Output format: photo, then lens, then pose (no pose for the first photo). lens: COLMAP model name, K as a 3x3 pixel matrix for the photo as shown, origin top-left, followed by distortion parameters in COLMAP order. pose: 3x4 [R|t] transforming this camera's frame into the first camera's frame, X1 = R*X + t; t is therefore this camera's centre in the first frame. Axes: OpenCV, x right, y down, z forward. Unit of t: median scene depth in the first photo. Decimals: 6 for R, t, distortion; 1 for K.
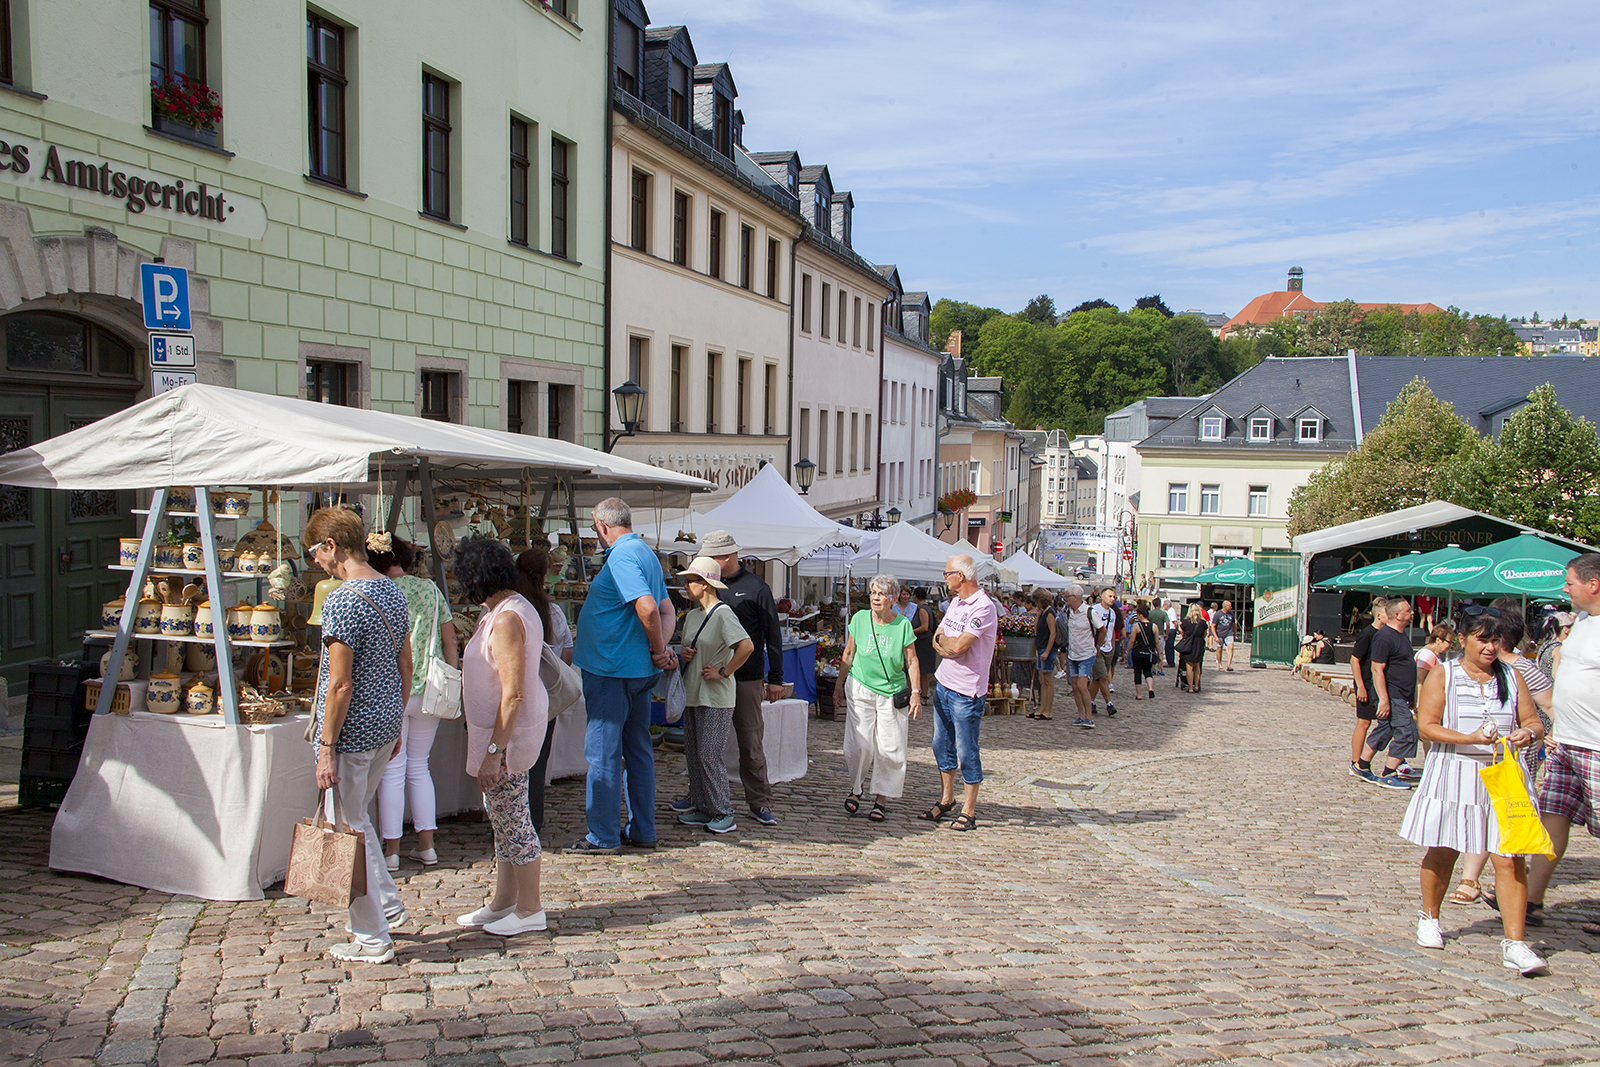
lens RADIAL K [[1352.8, 0, 796.7], [0, 1352.8, 536.0], [0, 0, 1]] dist [0.007766, -0.002378]
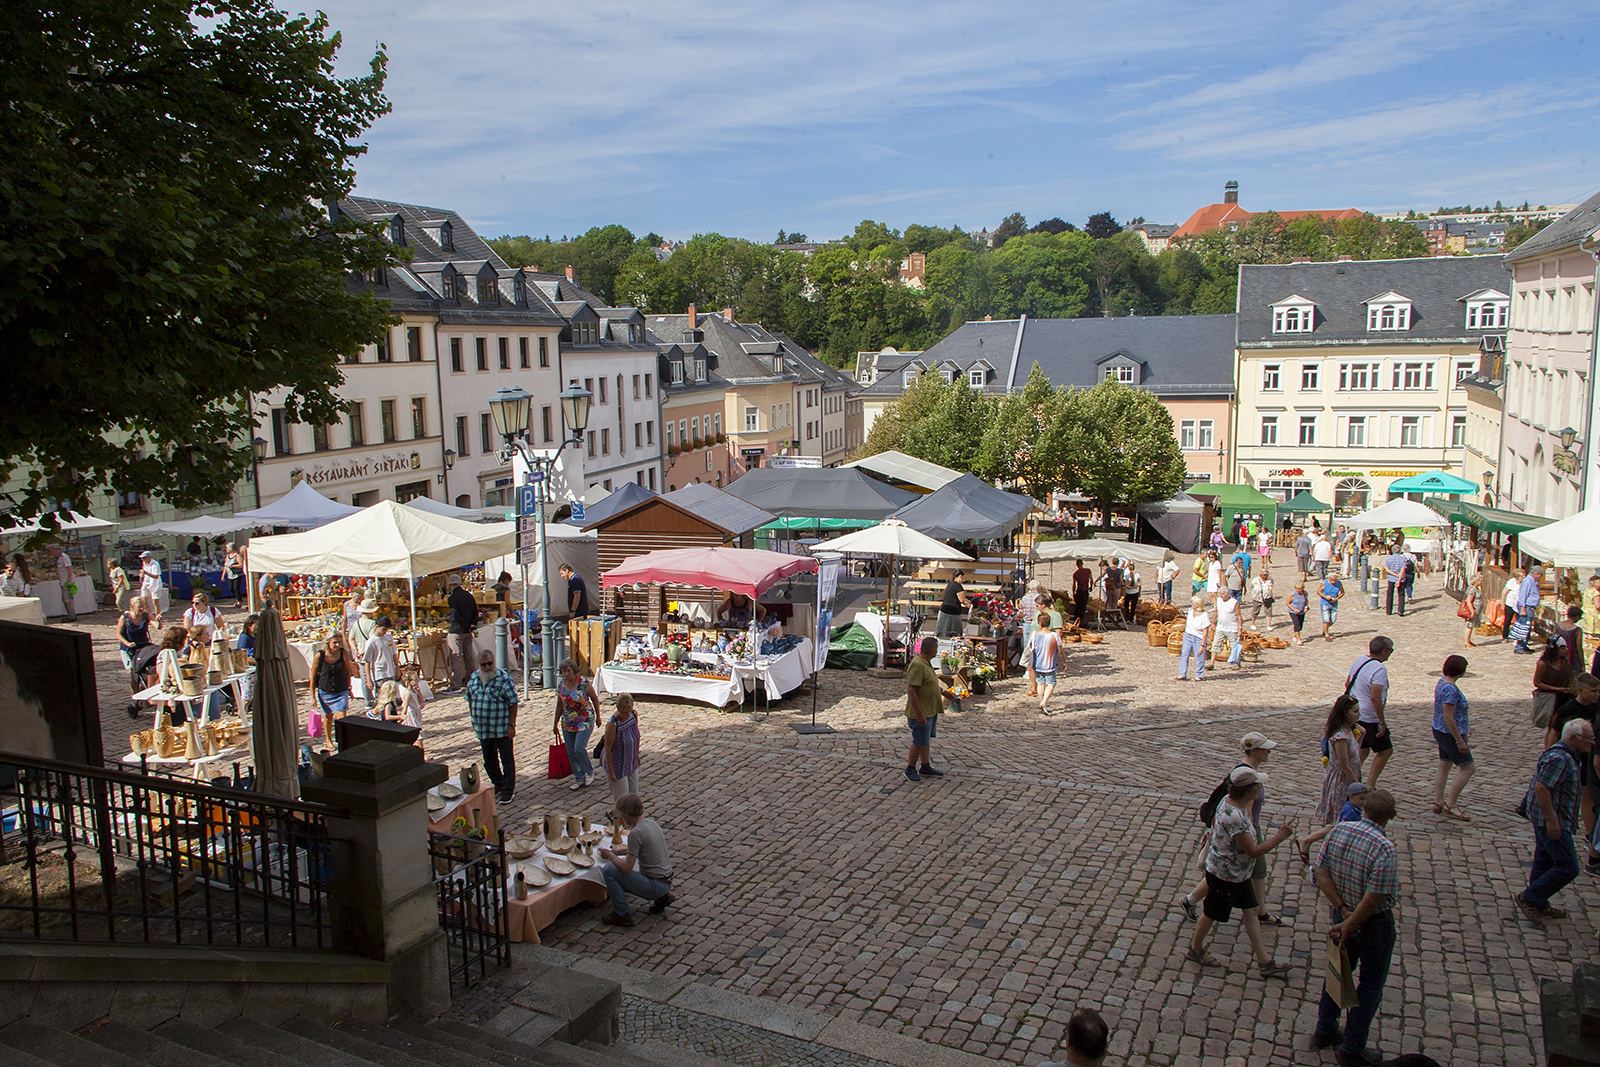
lens RADIAL K [[1348.3, 0, 802.1], [0, 1348.3, 532.2], [0, 0, 1]] dist [0.015074, 0.008783]
pose [[0.990209, -0.022202, -0.137814, 0.184868], [0.034307, 0.995696, 0.086092, -0.022827], [0.135309, -0.089977, 0.986709, -0.170326]]
